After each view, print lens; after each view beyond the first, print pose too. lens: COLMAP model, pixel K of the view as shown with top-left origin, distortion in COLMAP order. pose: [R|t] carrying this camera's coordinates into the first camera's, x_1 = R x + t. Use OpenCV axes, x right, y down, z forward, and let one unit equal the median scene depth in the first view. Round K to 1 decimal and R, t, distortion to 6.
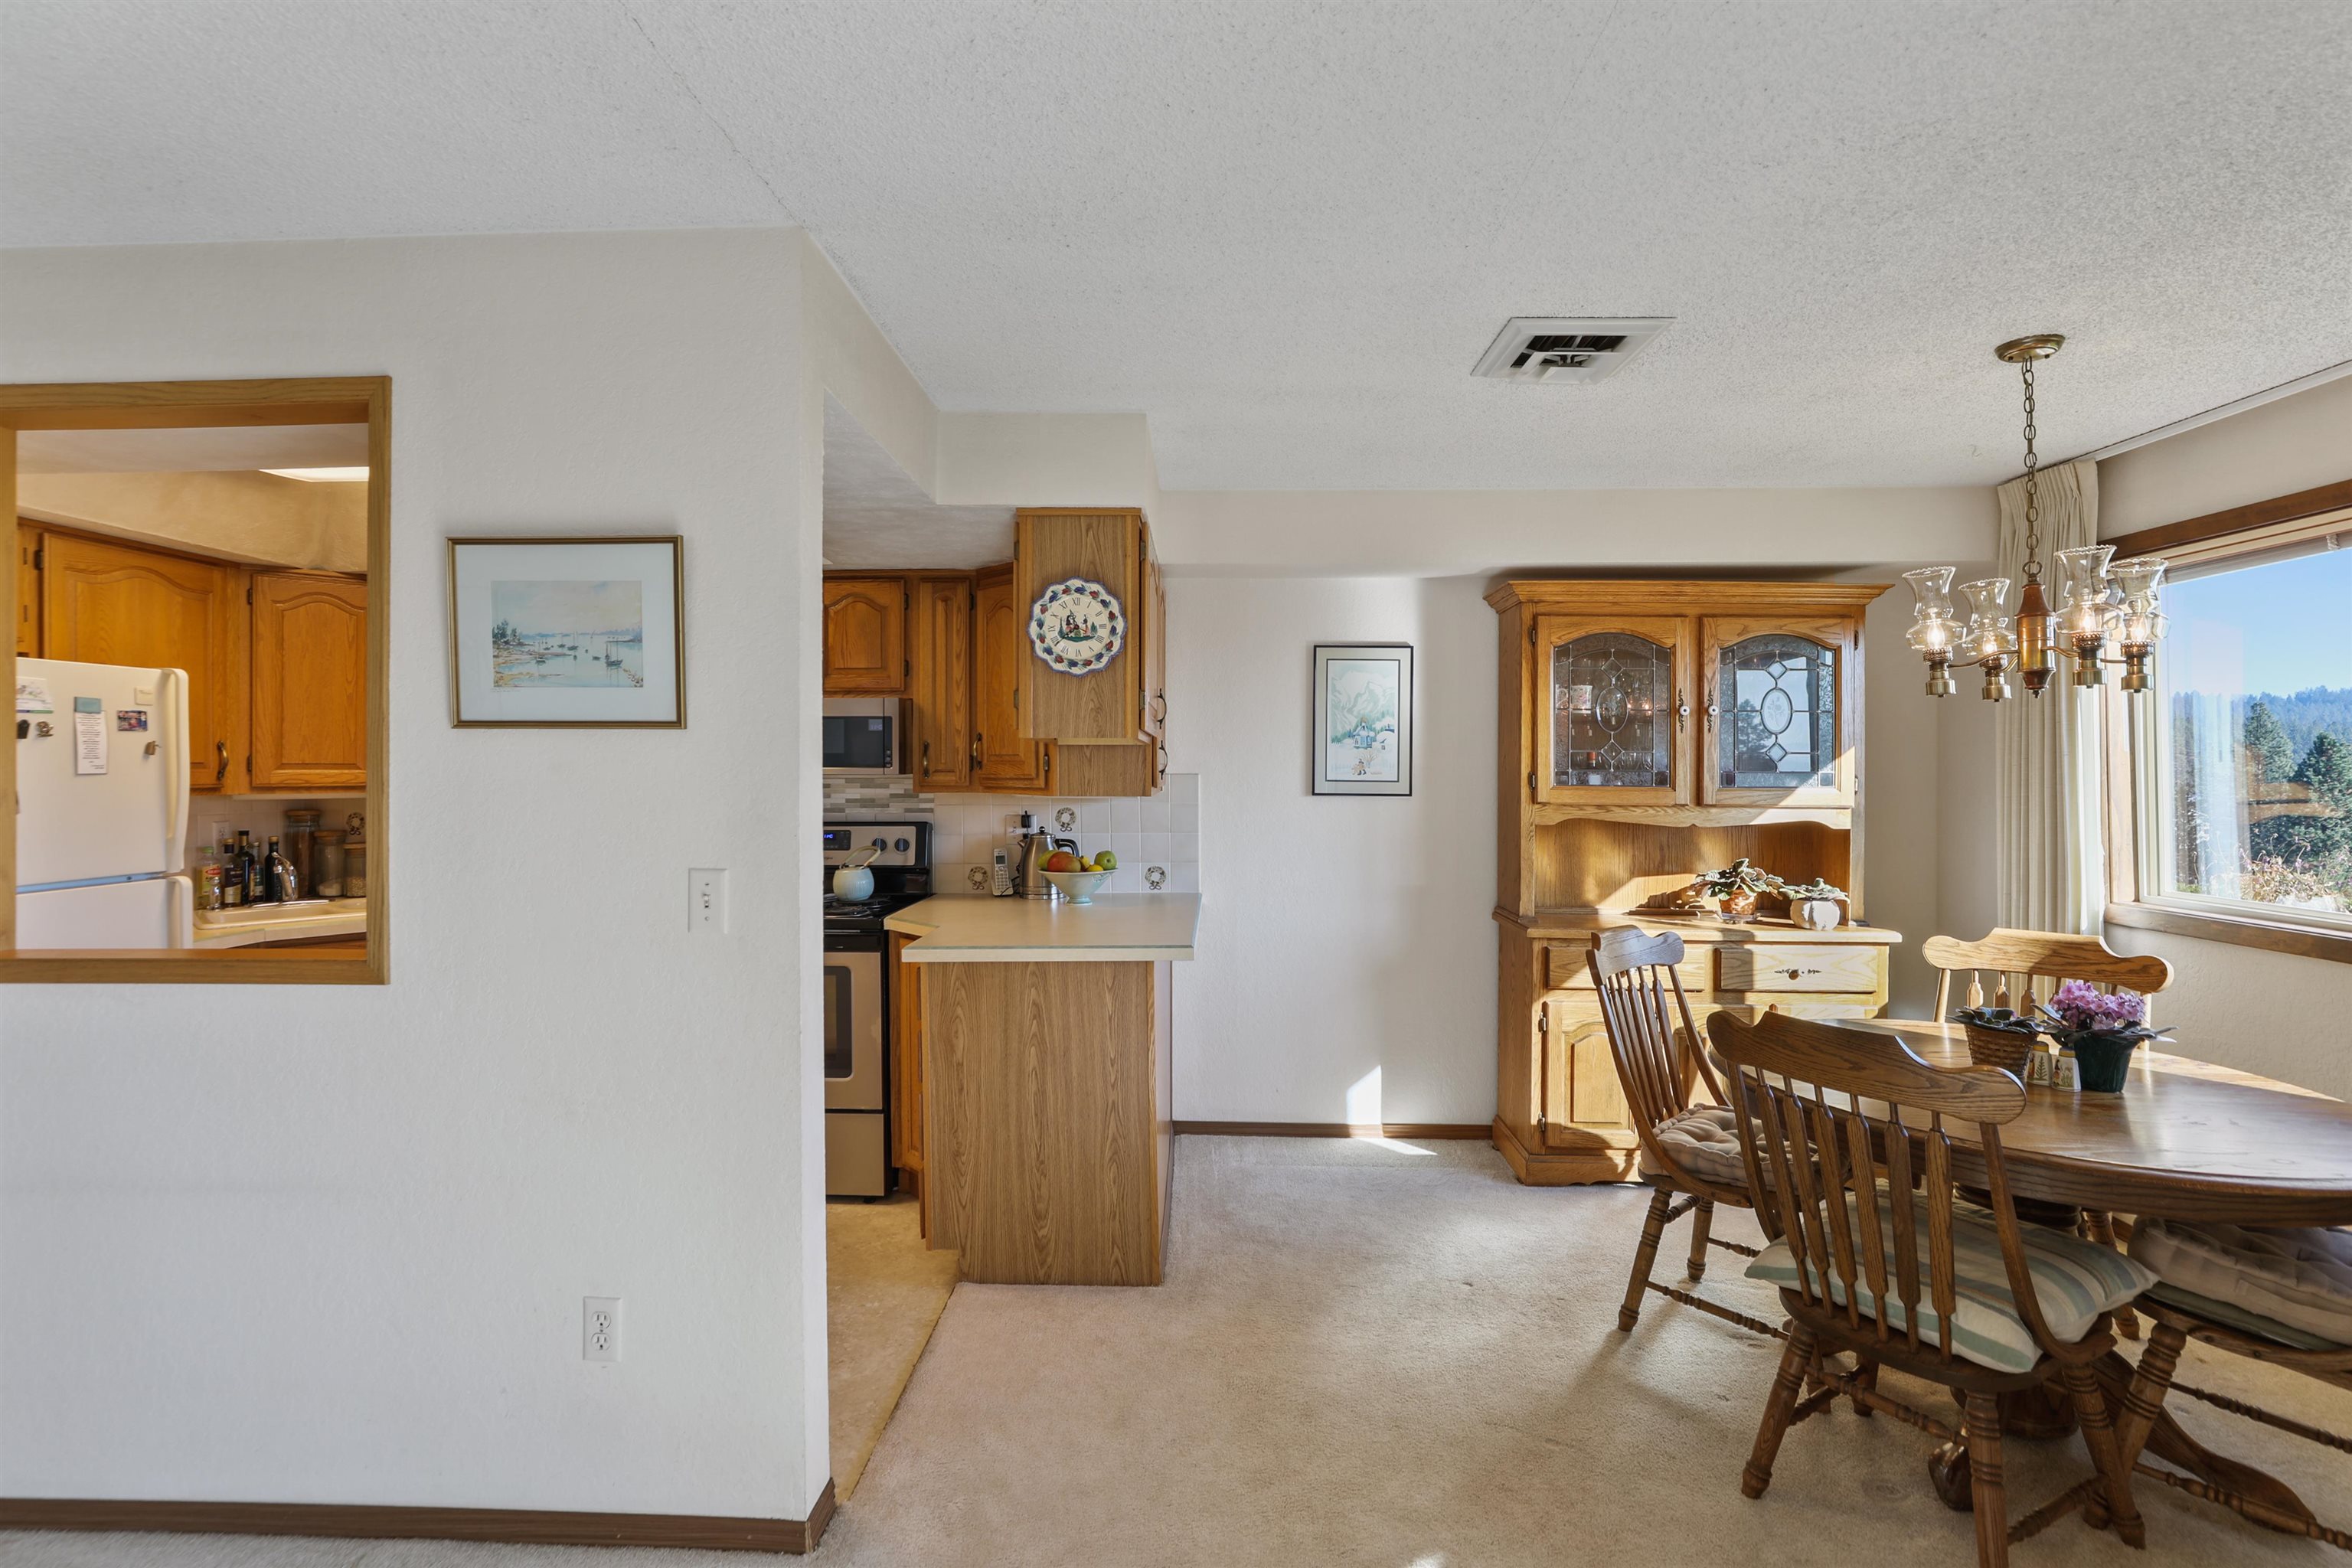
lens RADIAL K [[1134.5, 0, 1184.6], [0, 1134.5, 751.4], [0, 0, 1]] dist [-0.023848, 0.000282]
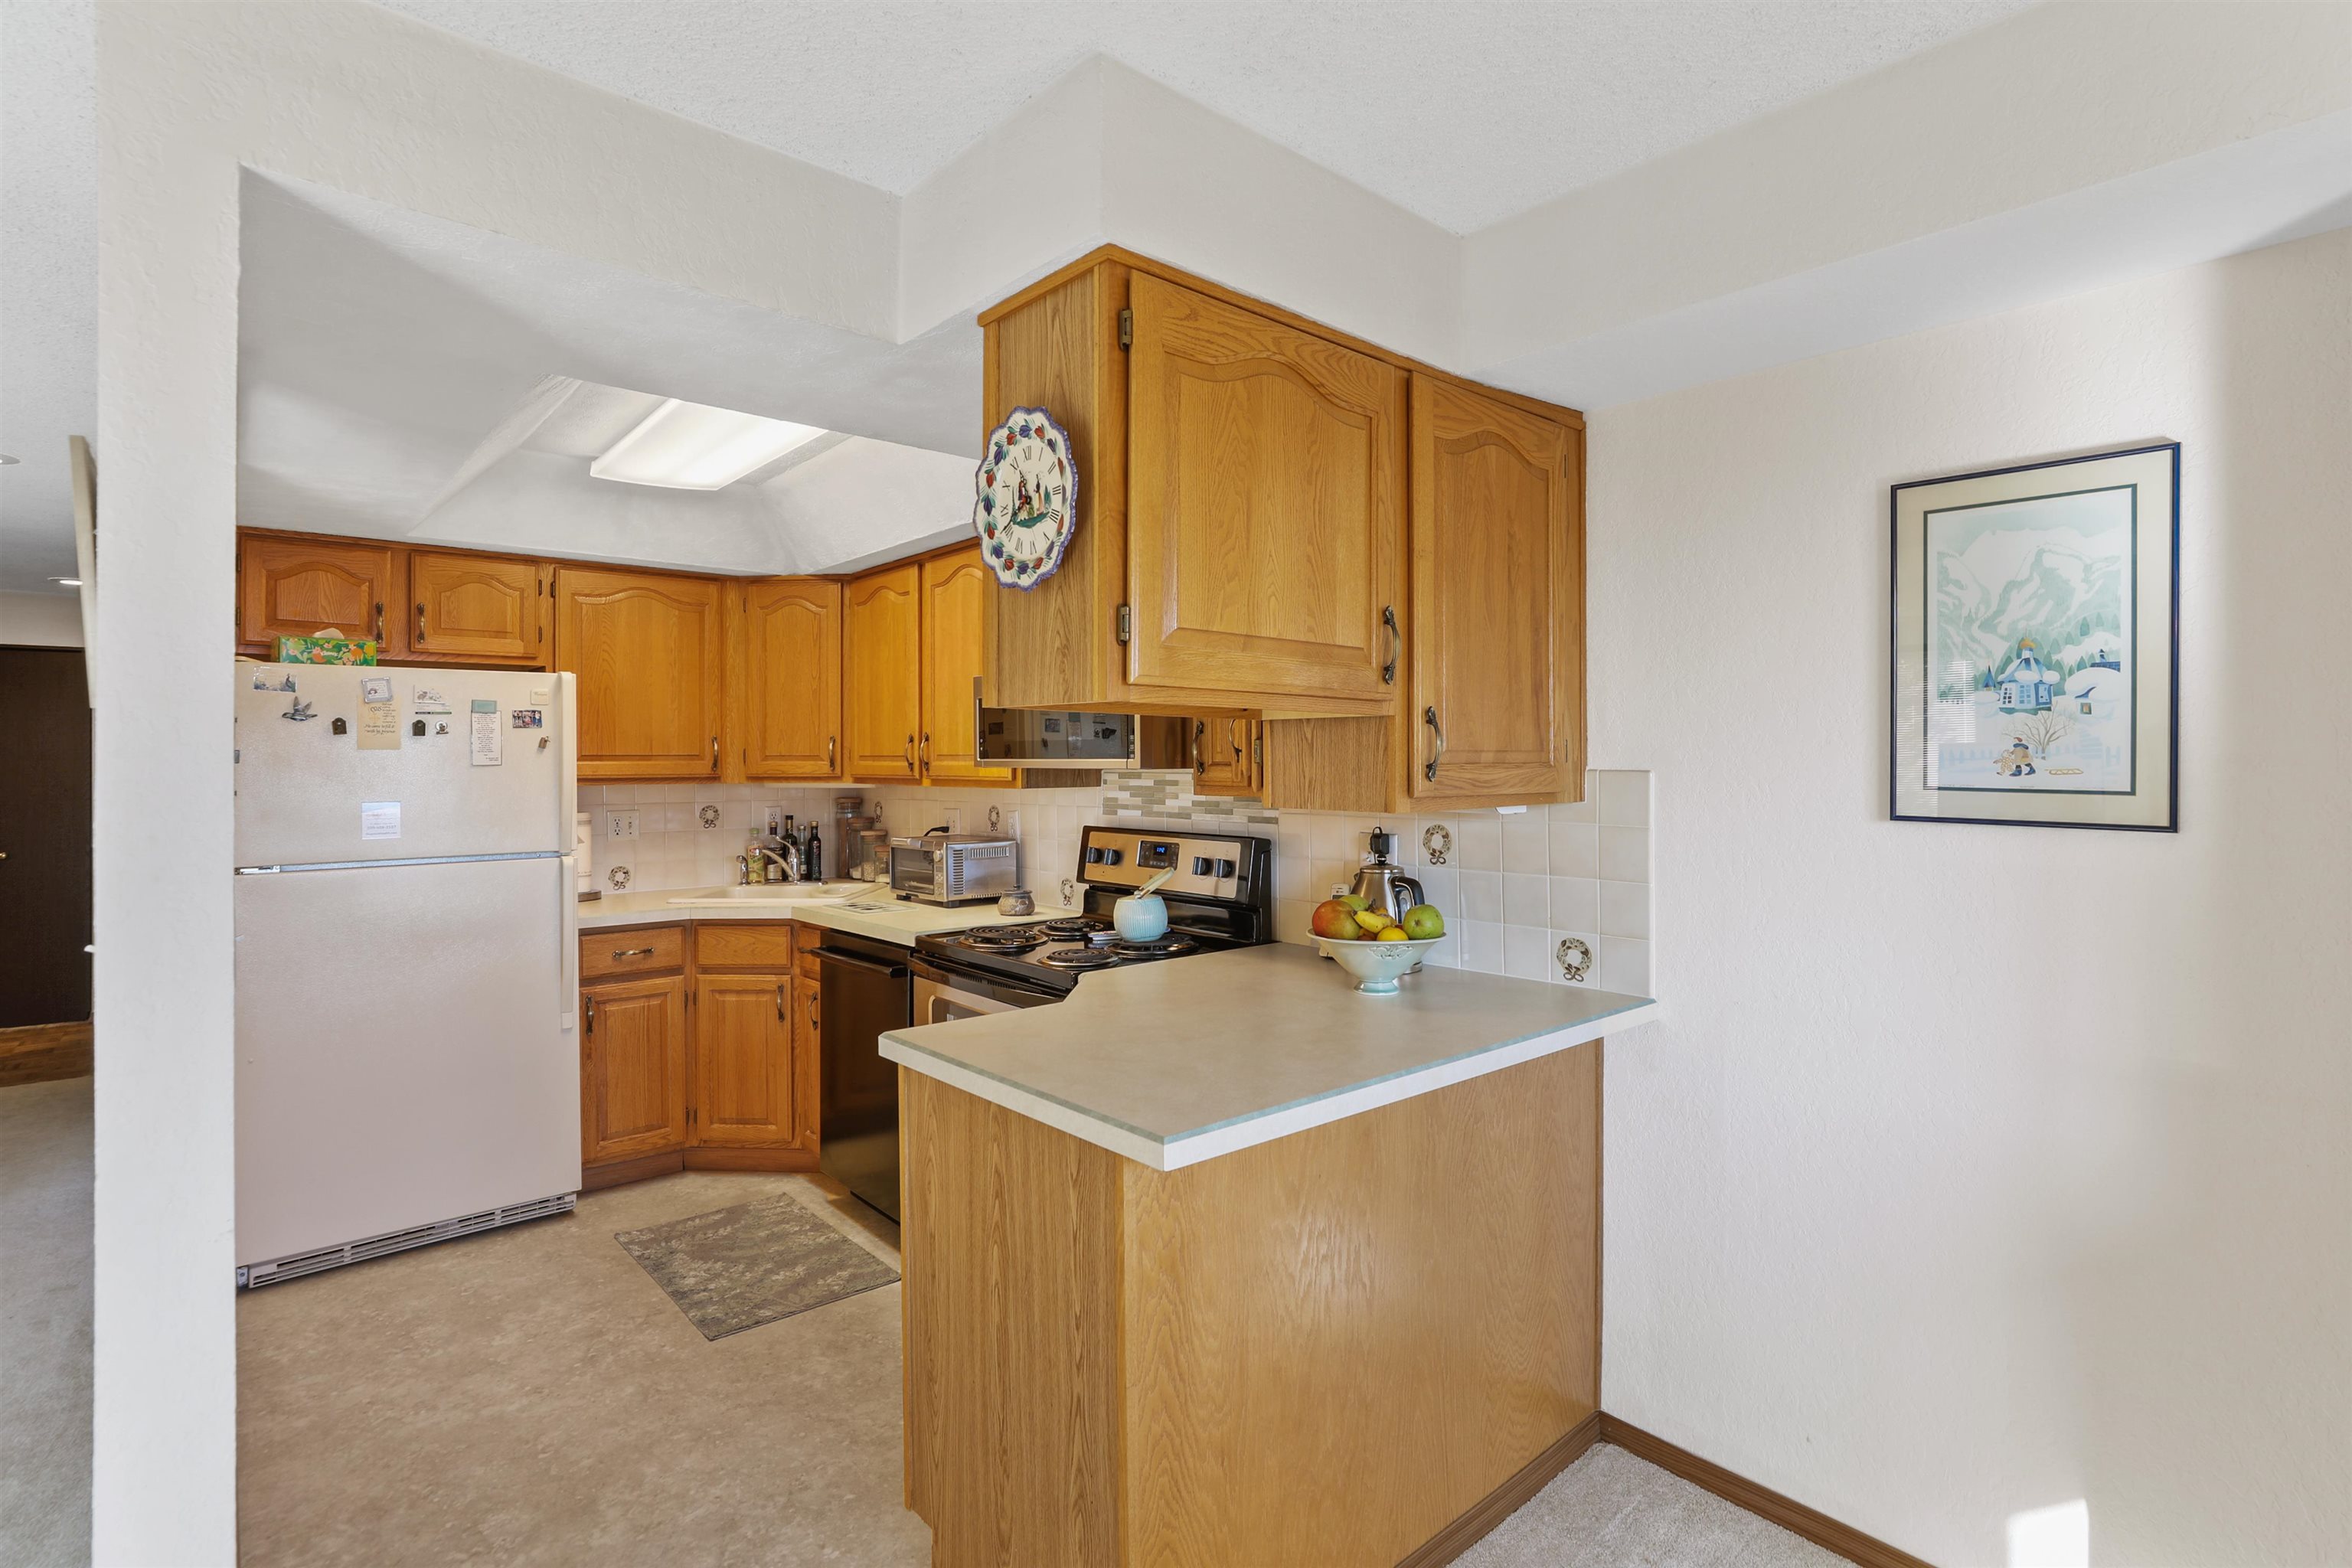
lens RADIAL K [[1134.5, 0, 1184.6], [0, 1134.5, 751.4], [0, 0, 1]] dist [-0.023848, 0.000282]
pose [[0.670559, -0.005872, -0.741833, 0.356642], [0.011002, 0.999937, 0.002029, 0.010443], [0.741775, -0.009522, 0.670582, 0.689598]]
